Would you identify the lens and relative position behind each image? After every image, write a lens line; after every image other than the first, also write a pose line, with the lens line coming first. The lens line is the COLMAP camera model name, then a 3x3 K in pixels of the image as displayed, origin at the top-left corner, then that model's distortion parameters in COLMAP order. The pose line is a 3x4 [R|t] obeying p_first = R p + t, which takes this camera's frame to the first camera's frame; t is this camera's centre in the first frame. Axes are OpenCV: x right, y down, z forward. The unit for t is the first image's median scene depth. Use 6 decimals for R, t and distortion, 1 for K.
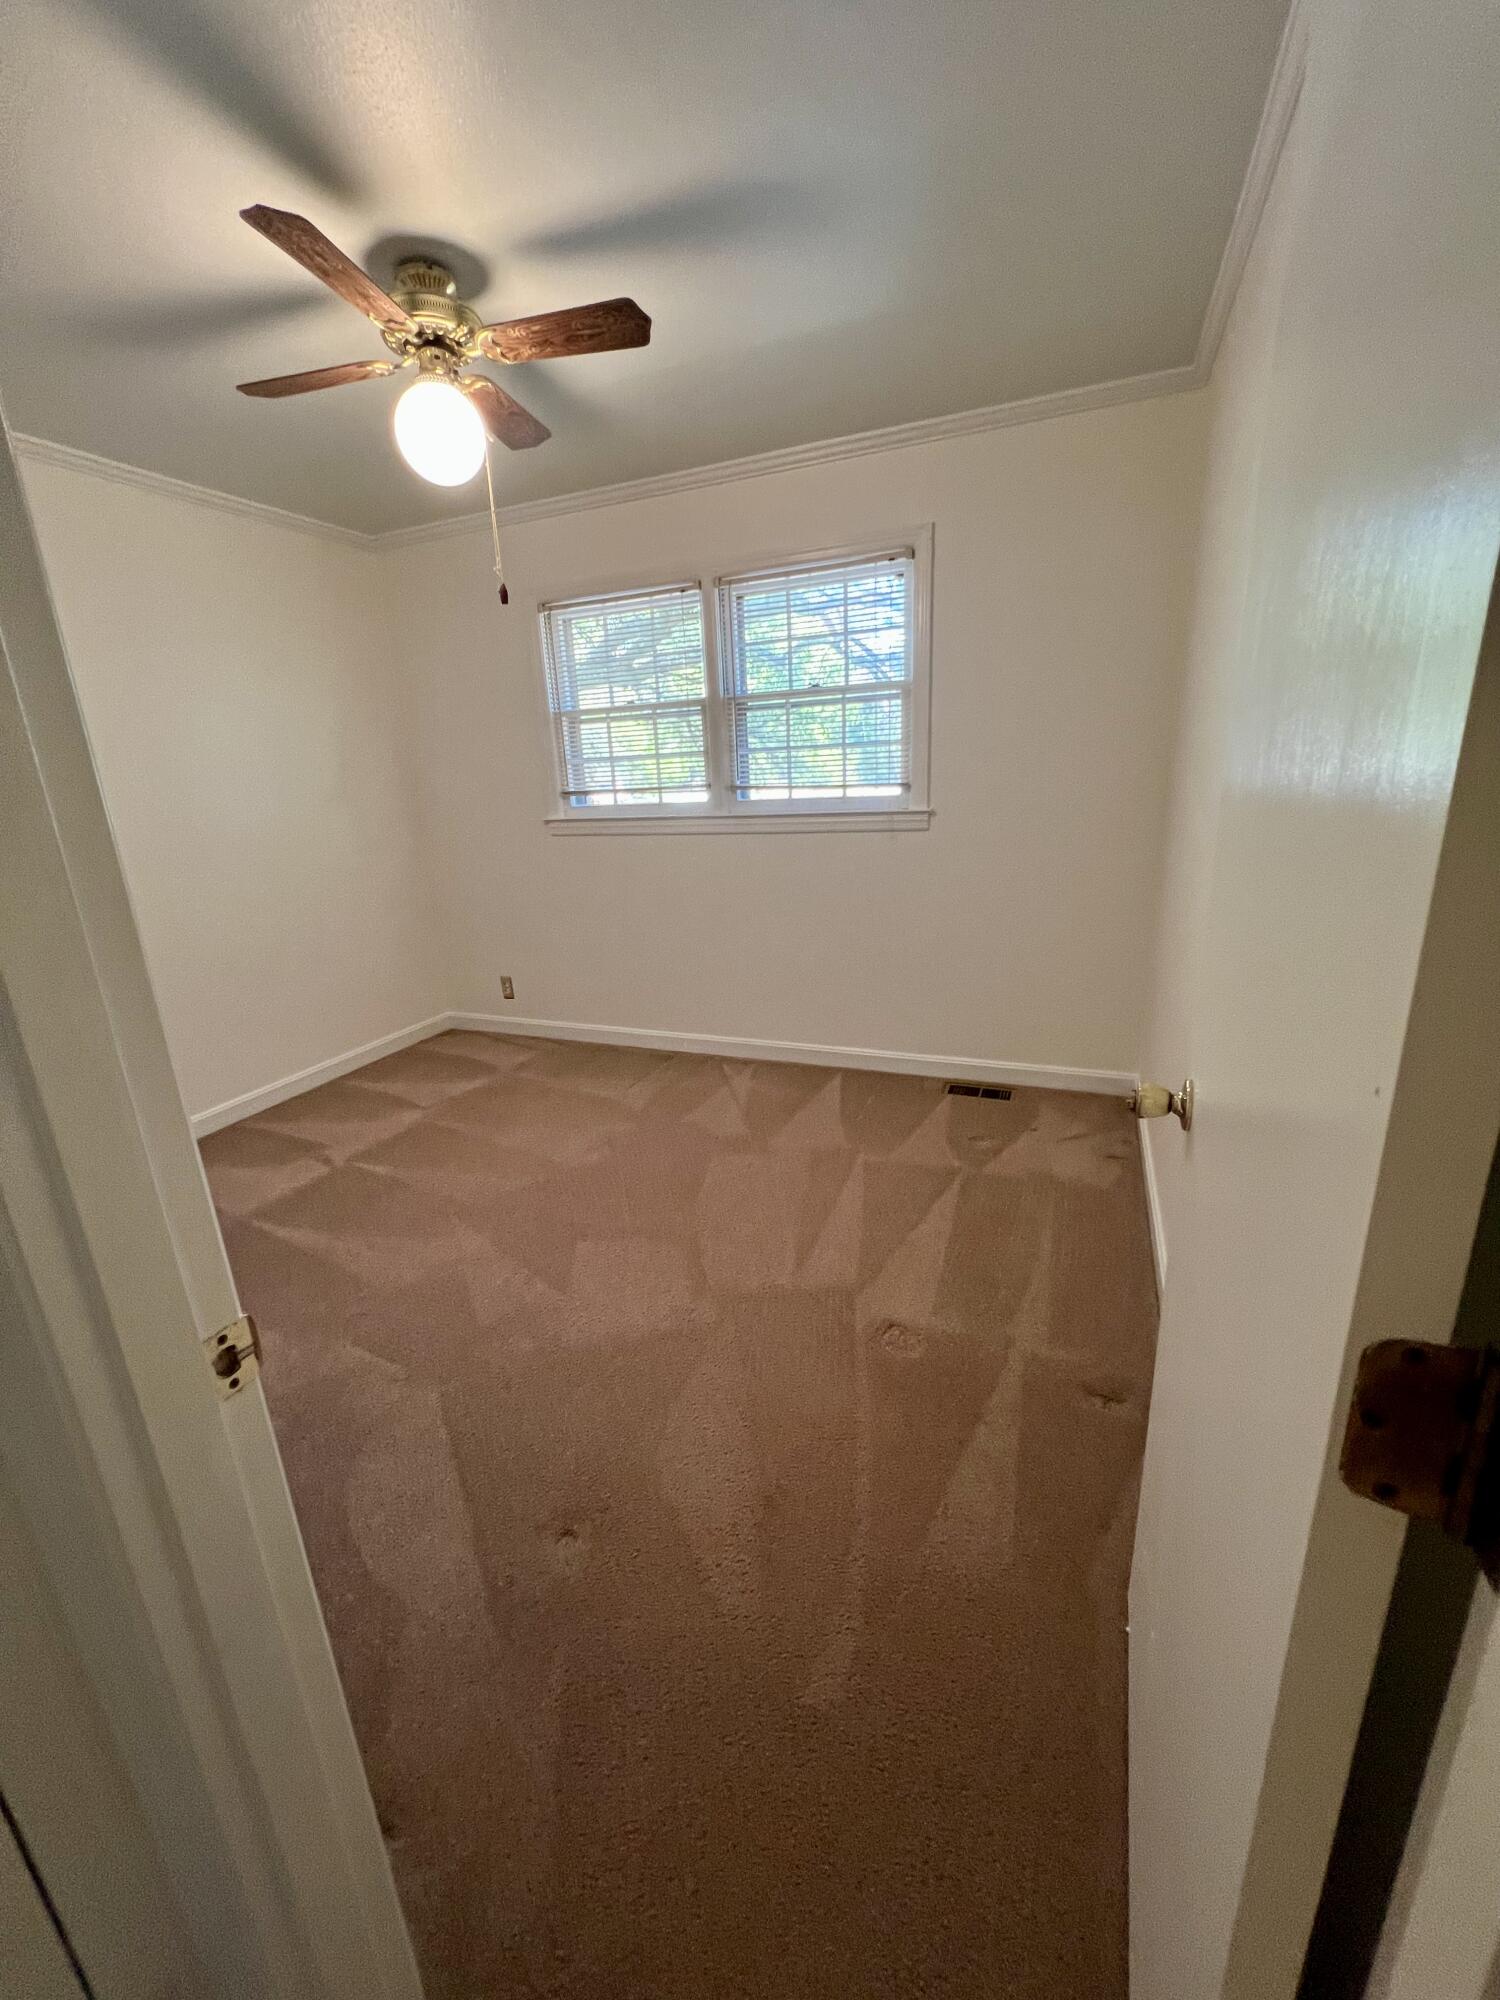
lens RADIAL K [[803.0, 0, 744.8], [0, 803.0, 995.2], [0, 0, 1]] dist [-0.000354, -0.000181]
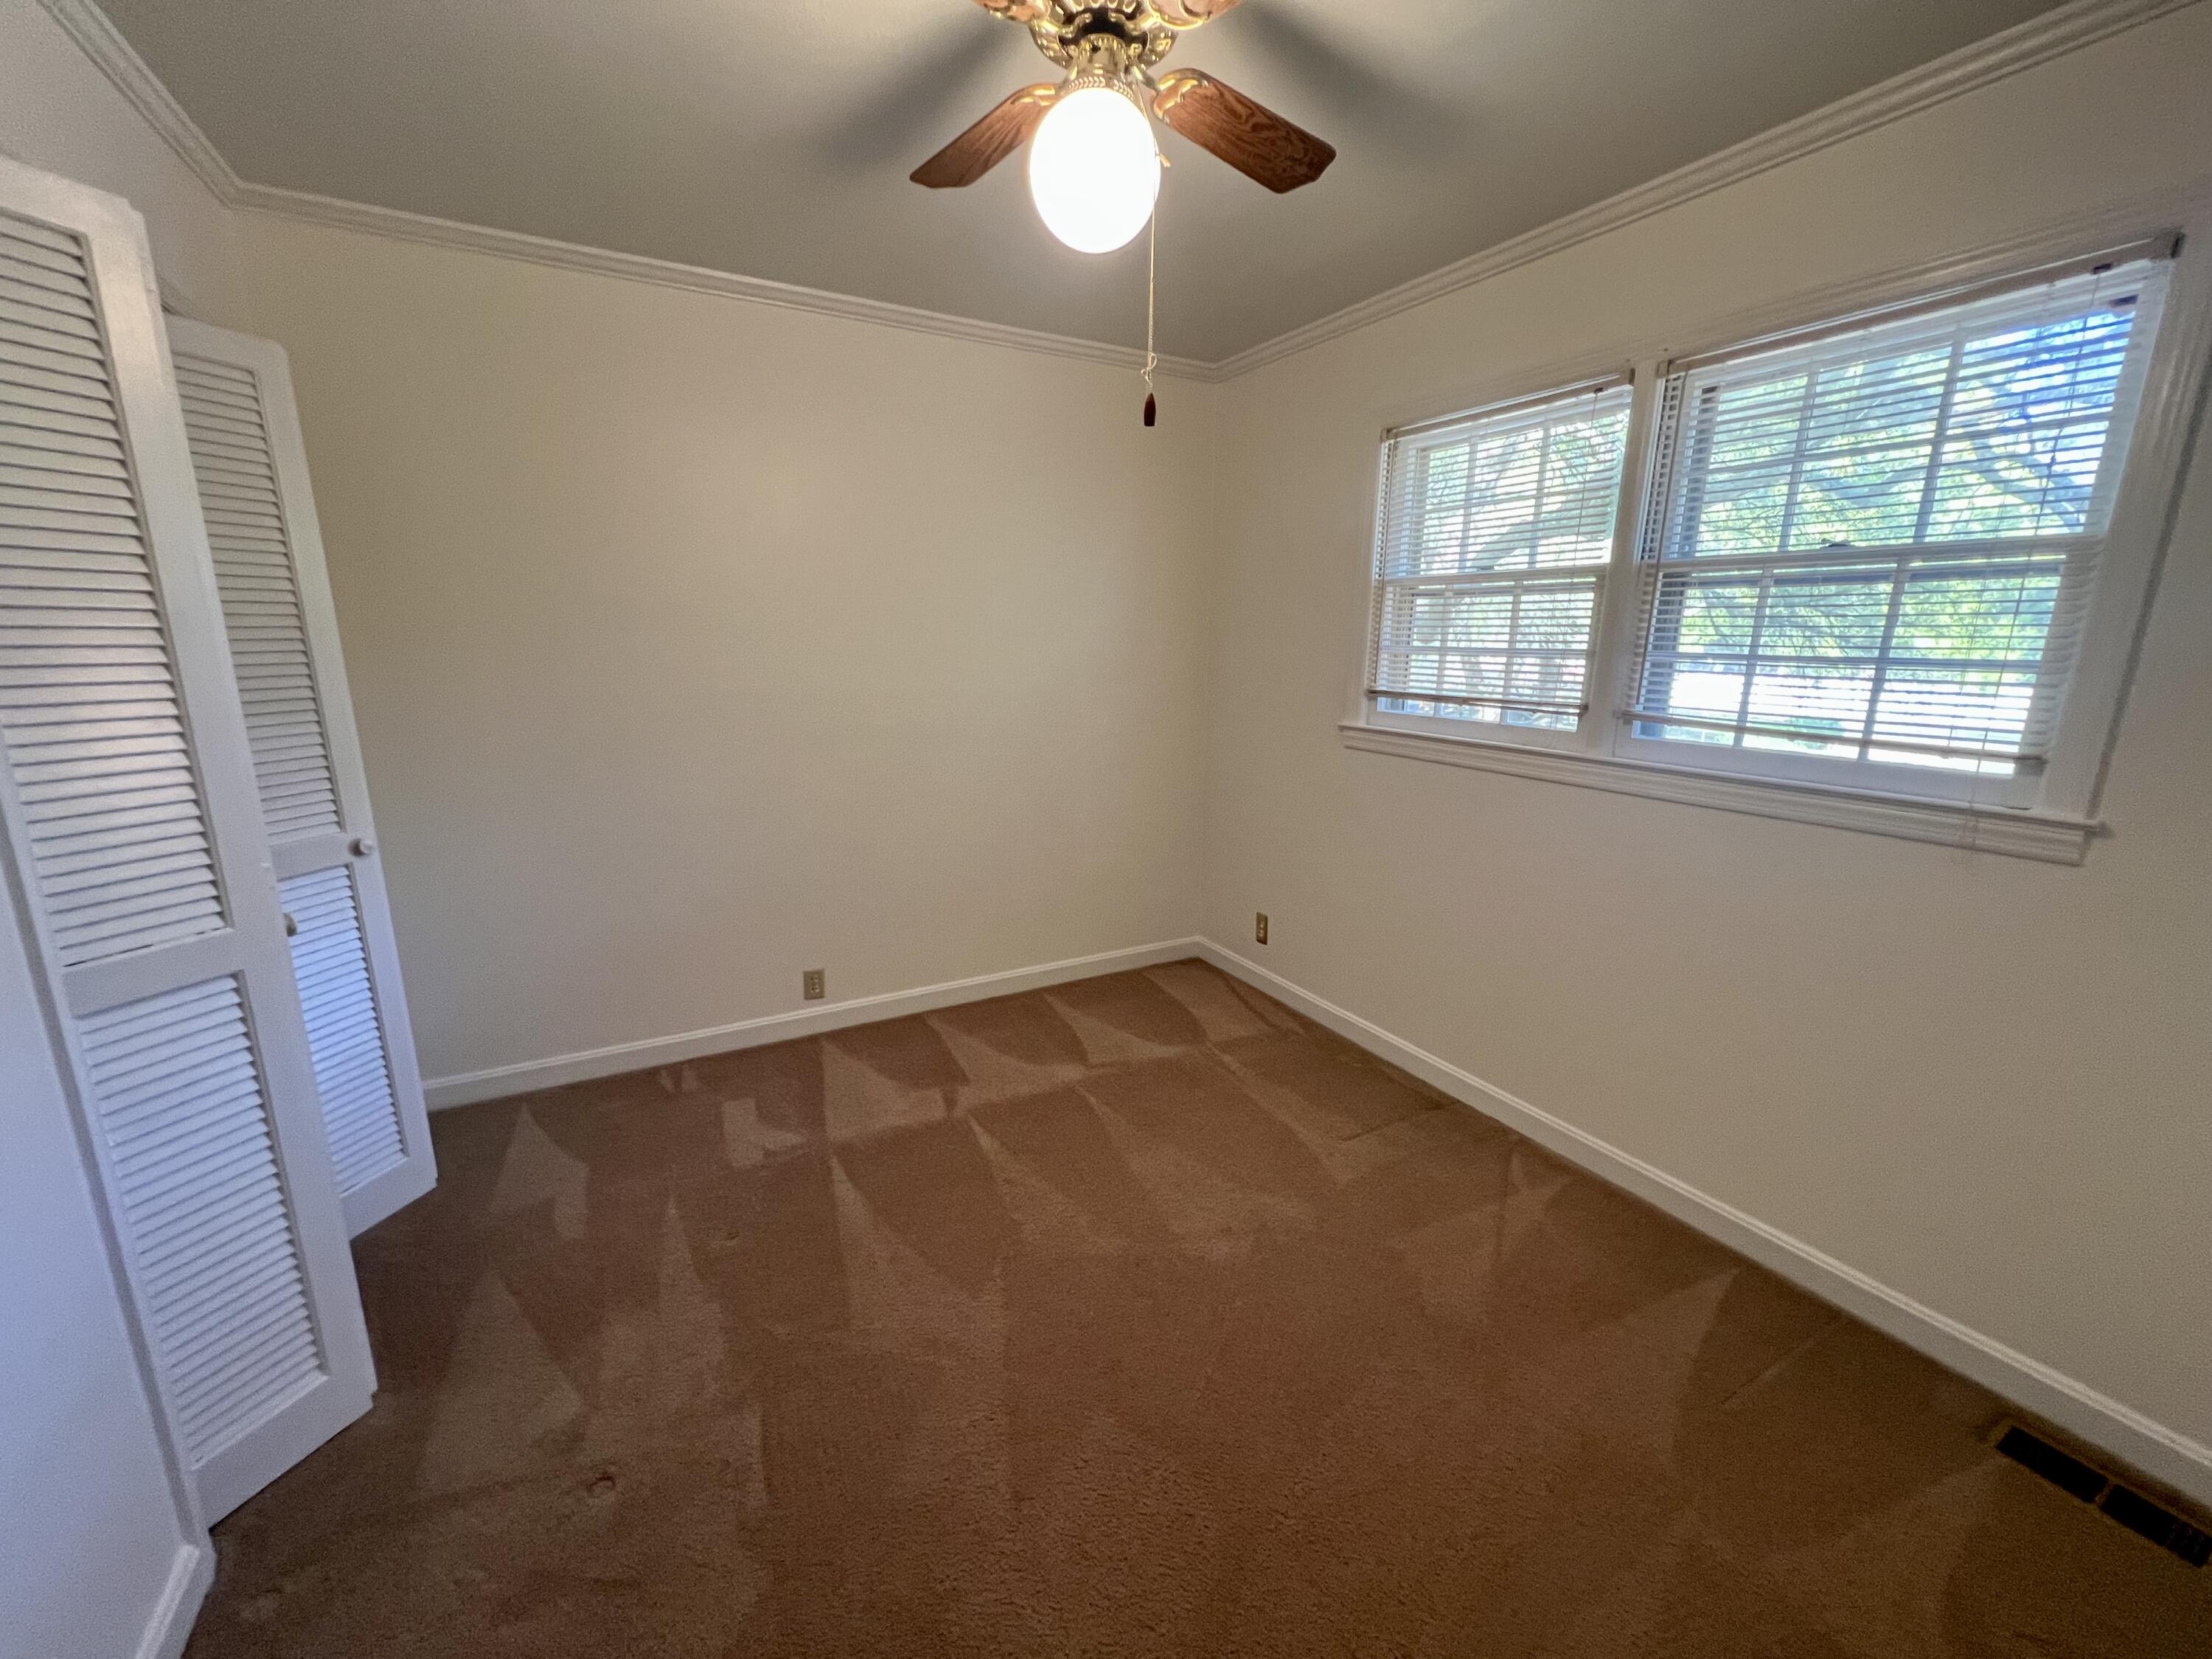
lens RADIAL K [[888.1, 0, 1101.1], [0, 888.1, 834.9], [0, 0, 1]] dist [-0.000354, -0.000181]
pose [[0.785020, 0.192990, -0.588640, 0.084660], [-0.216829, 0.975726, 0.030733, -0.113453], [0.580283, 0.103508, 0.807811, 0.271199]]
